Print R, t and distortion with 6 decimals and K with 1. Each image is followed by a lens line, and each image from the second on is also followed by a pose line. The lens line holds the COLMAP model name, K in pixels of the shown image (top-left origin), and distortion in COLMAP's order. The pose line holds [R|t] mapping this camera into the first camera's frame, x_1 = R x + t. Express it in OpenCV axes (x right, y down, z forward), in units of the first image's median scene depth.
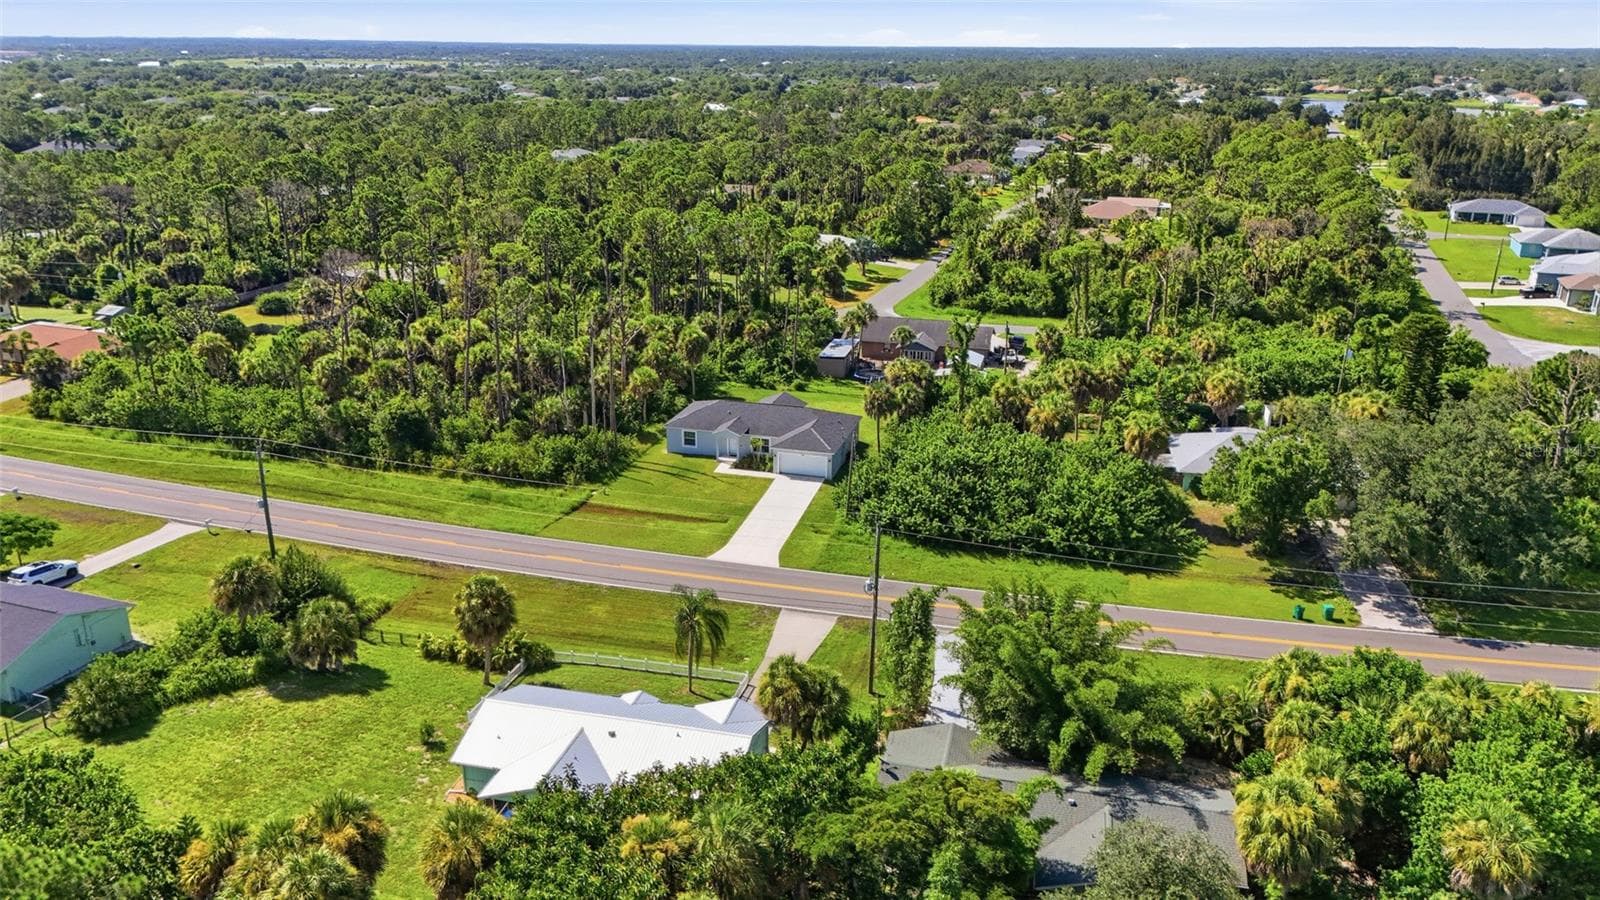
lens RADIAL K [[1177.2, 0, 798.8], [0, 1177.2, 452.0], [0, 0, 1]] dist [0.070869, -0.065762]
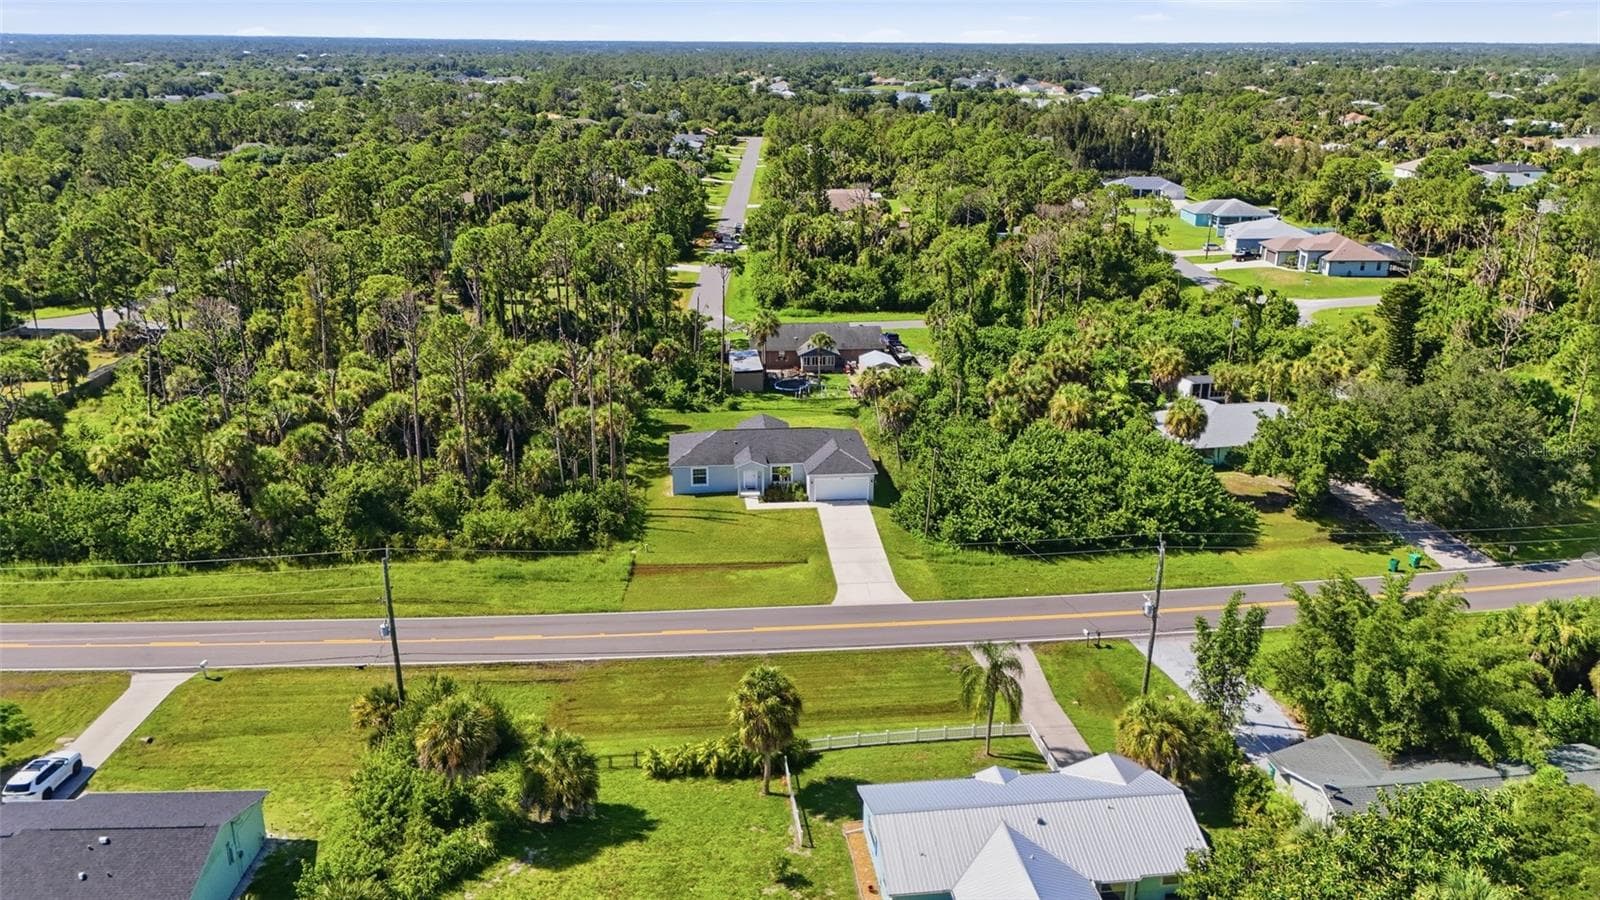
lens RADIAL K [[1177.2, 0, 798.8], [0, 1177.2, 452.0], [0, 0, 1]] dist [0.070869, -0.065762]
pose [[0.932731, -0.121207, 0.339592, -0.331744], [0.119445, 0.992496, 0.026170, -0.045571], [-0.340215, 0.016153, 0.940209, 0.122050]]
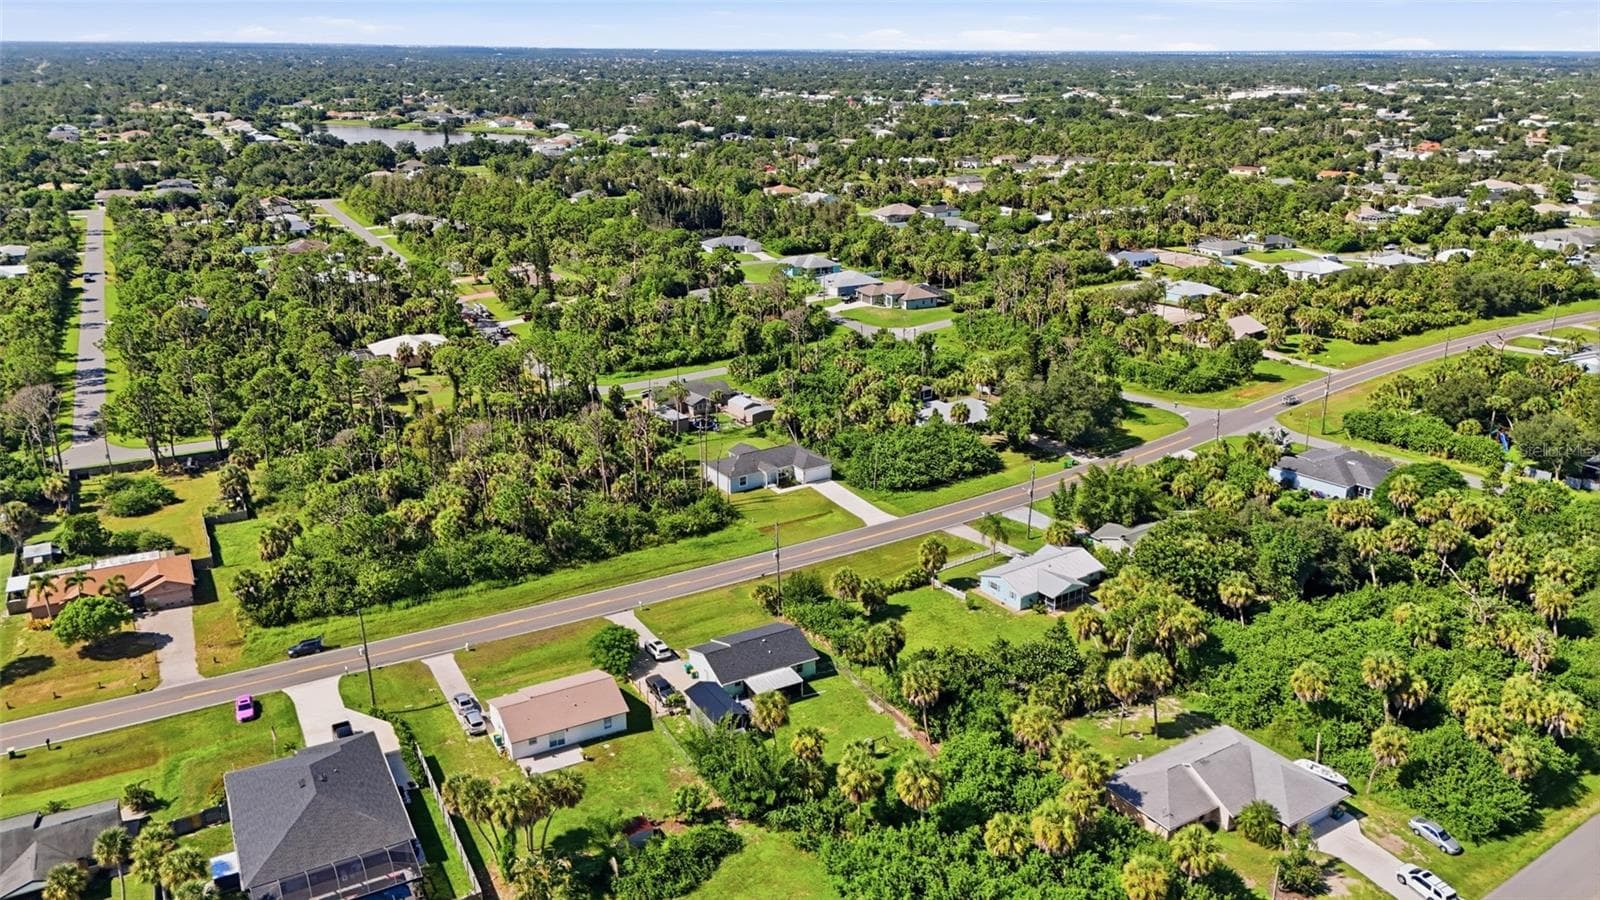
lens RADIAL K [[1174.6, 0, 795.5], [0, 1174.6, 447.7], [0, 0, 1]] dist [0.099394, -0.100648]
pose [[0.652841, -0.248100, 0.715713, -1.219002], [0.247104, 0.962907, 0.108392, -0.218149], [-0.716057, 0.106093, 0.689932, -0.186801]]
